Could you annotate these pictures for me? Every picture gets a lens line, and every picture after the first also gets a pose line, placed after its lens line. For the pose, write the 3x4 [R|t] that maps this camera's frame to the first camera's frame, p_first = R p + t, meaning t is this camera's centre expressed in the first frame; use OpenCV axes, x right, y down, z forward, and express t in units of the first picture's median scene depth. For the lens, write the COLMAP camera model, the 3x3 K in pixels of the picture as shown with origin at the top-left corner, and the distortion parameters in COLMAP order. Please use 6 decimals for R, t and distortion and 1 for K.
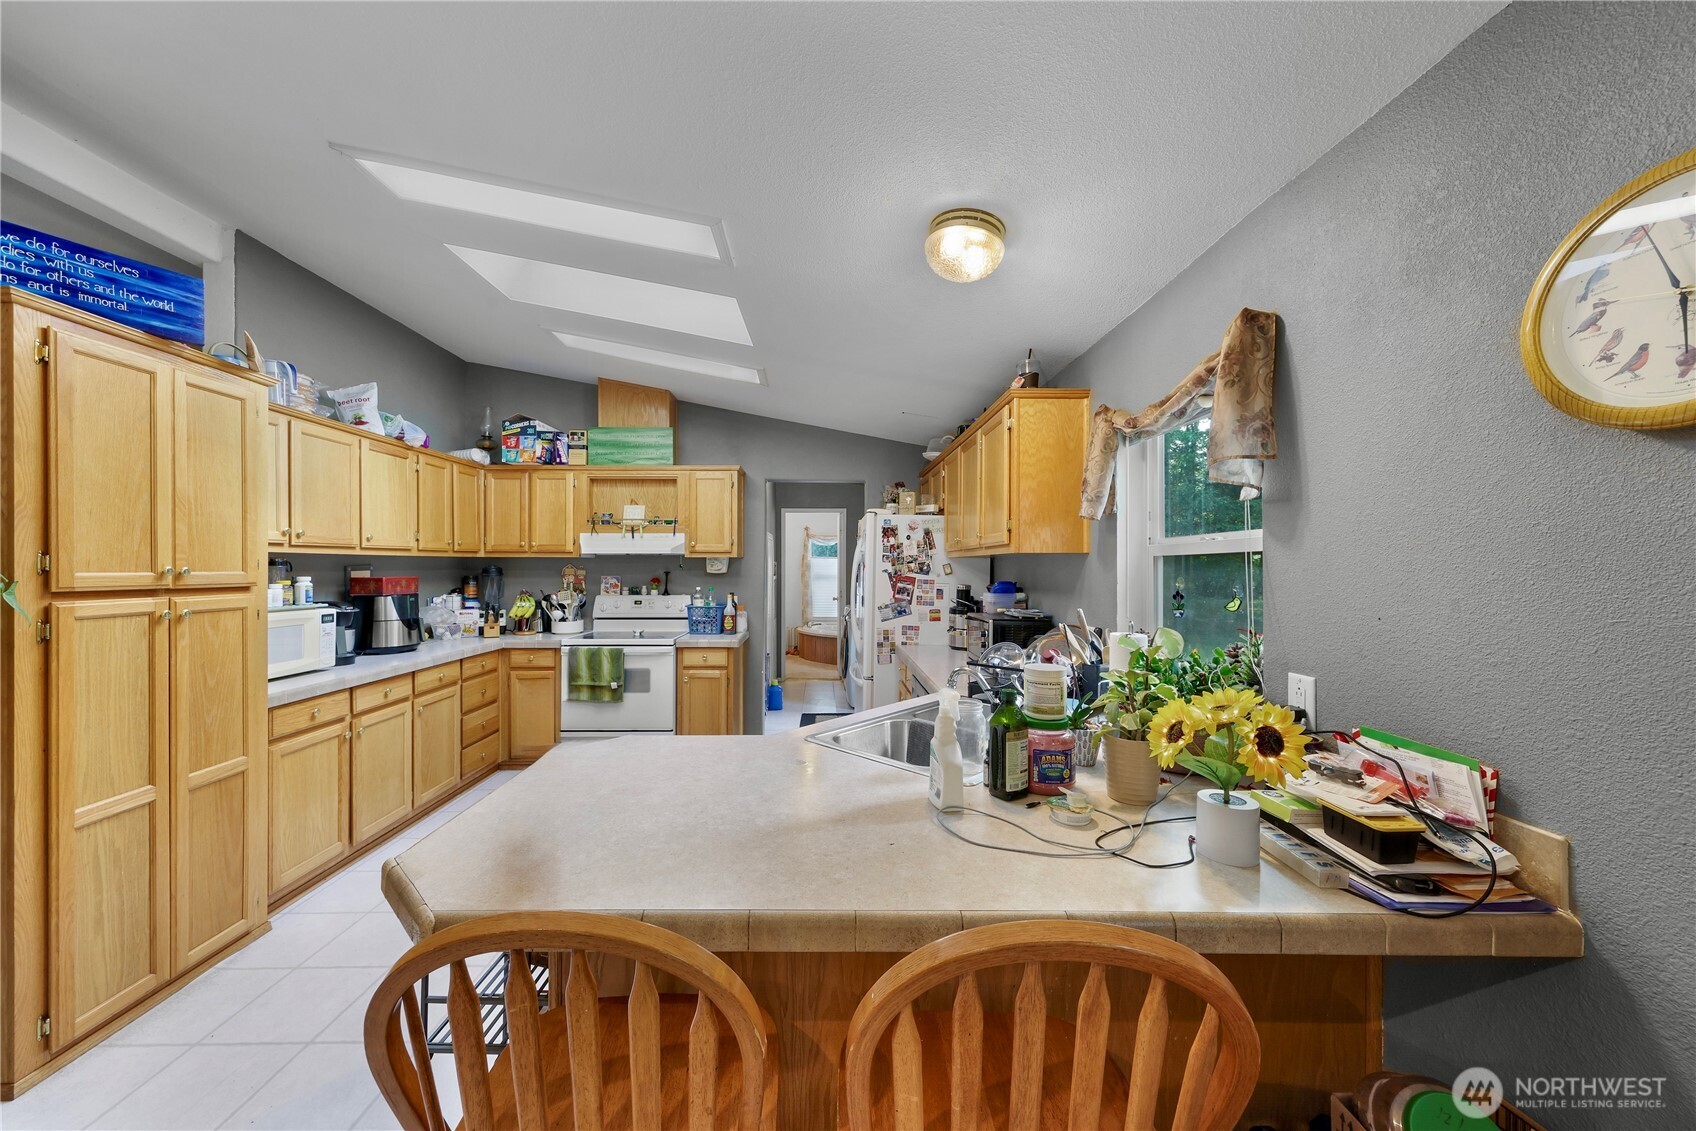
lens RADIAL K [[602.5, 0, 833.7], [0, 602.5, 564.8], [0, 0, 1]] dist [0.000500, 0.000023]
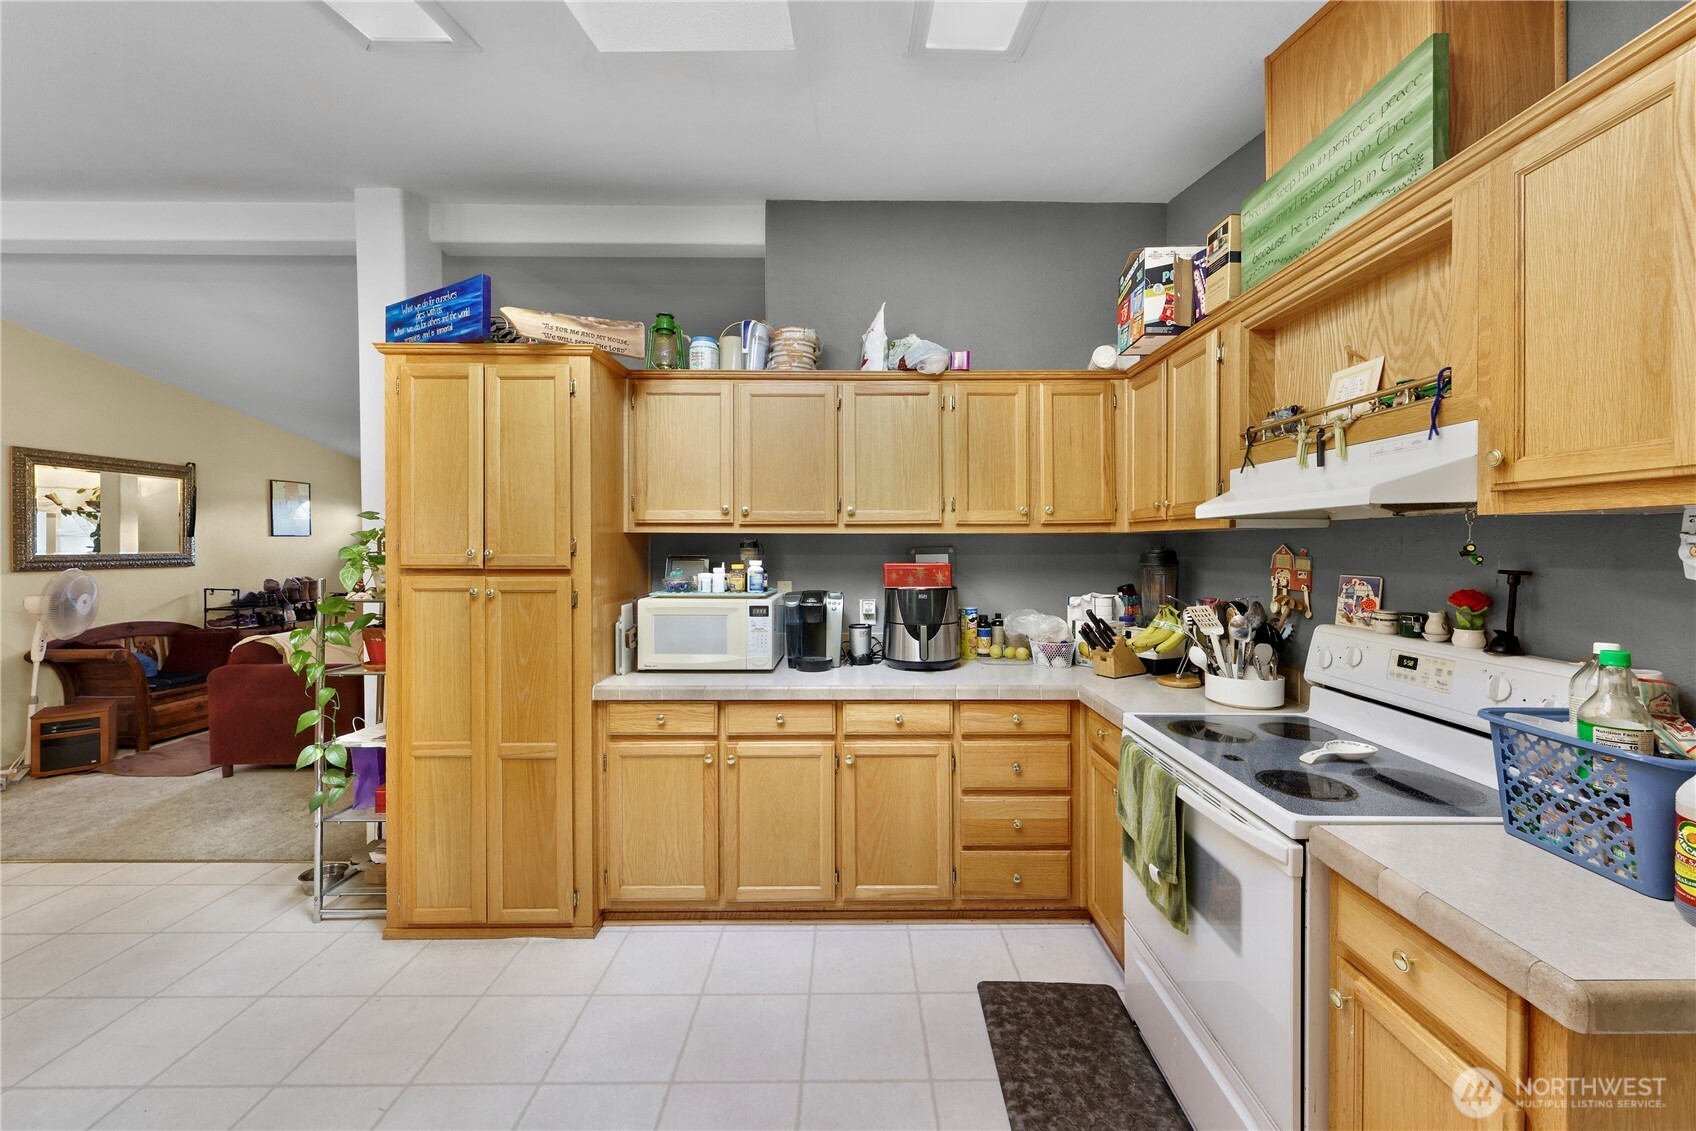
lens RADIAL K [[635.0, 0, 858.1], [0, 635.0, 550.8], [0, 0, 1]] dist [0.001220, -0.000048]
pose [[-0.011581, 0.006408, -0.999912, 0.023219], [0.001538, 0.999978, 0.006391, 0.000145], [0.999932, -0.001463, -0.011590, 0.803440]]
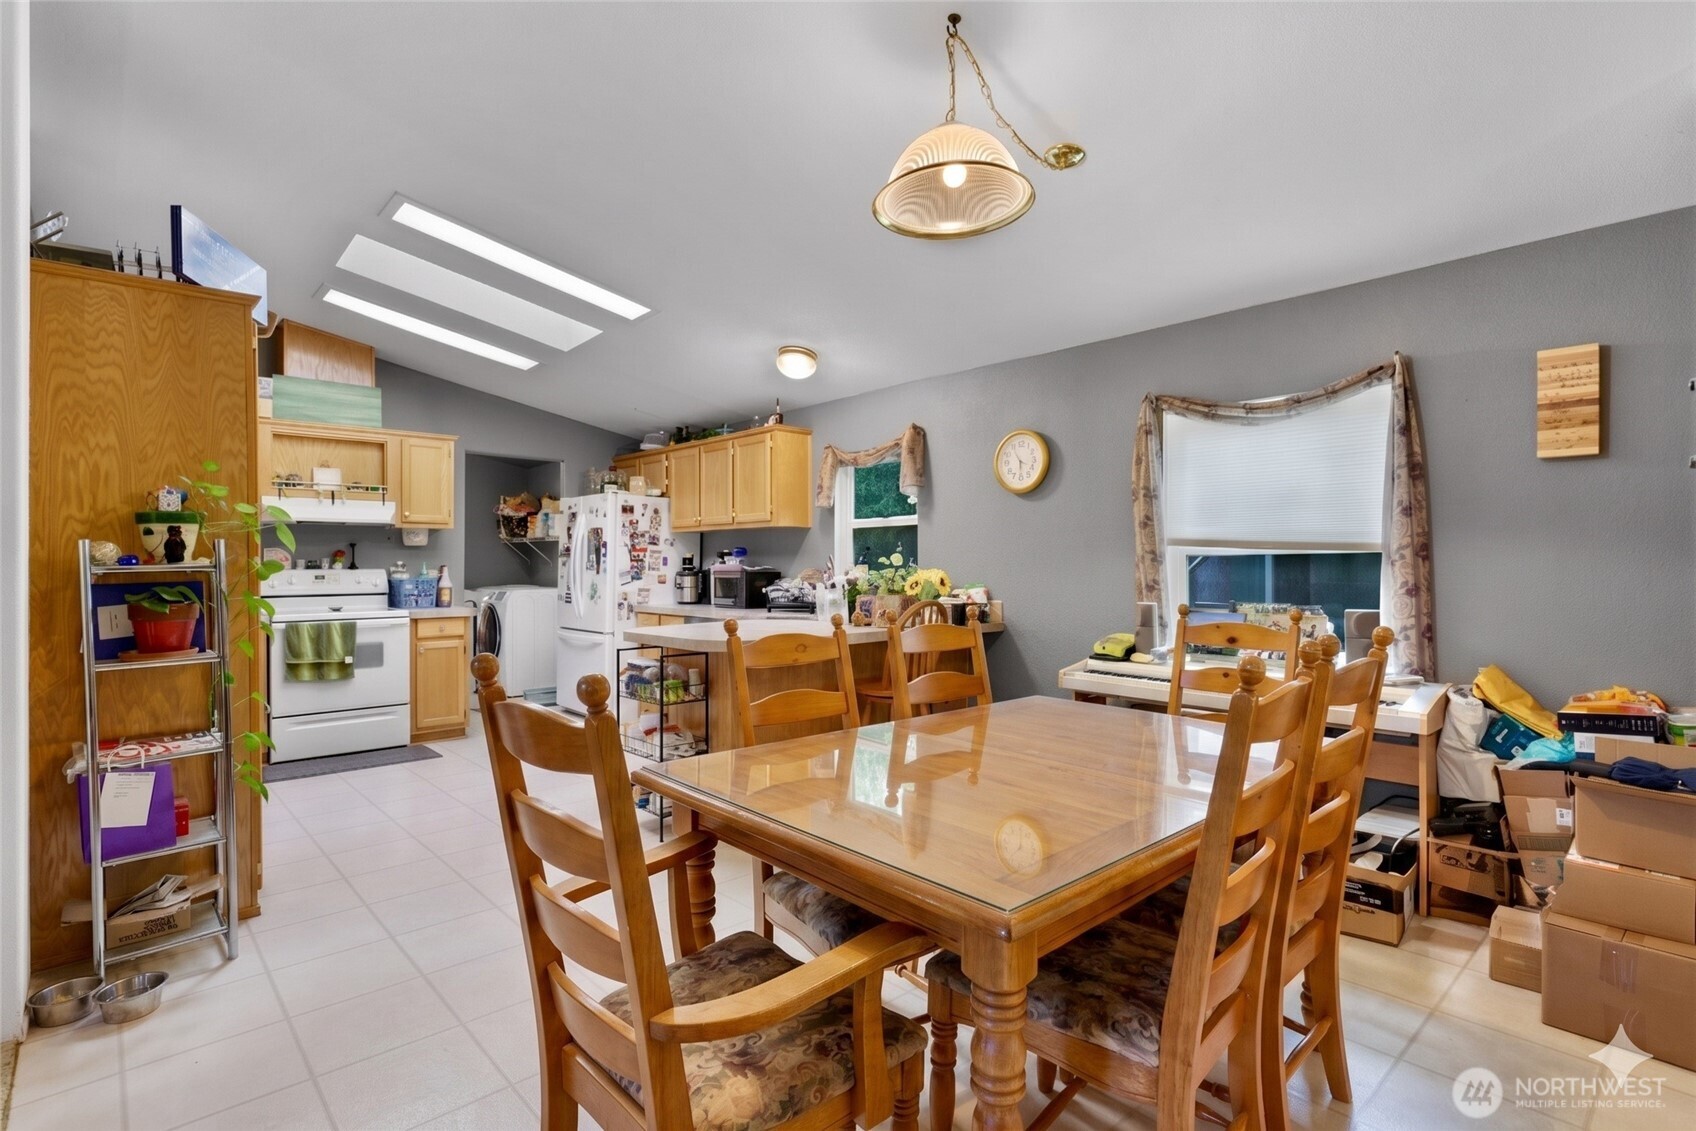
lens RADIAL K [[808.2, 0, 848.0], [0, 808.2, 565.5], [0, 0, 1]] dist [-0.009832, -0.000355]
pose [[0.745896, -0.004152, 0.666050, -0.604475], [0.001850, 0.999990, 0.004161, 0.046762], [-0.666060, -0.001872, 0.745896, -0.448866]]
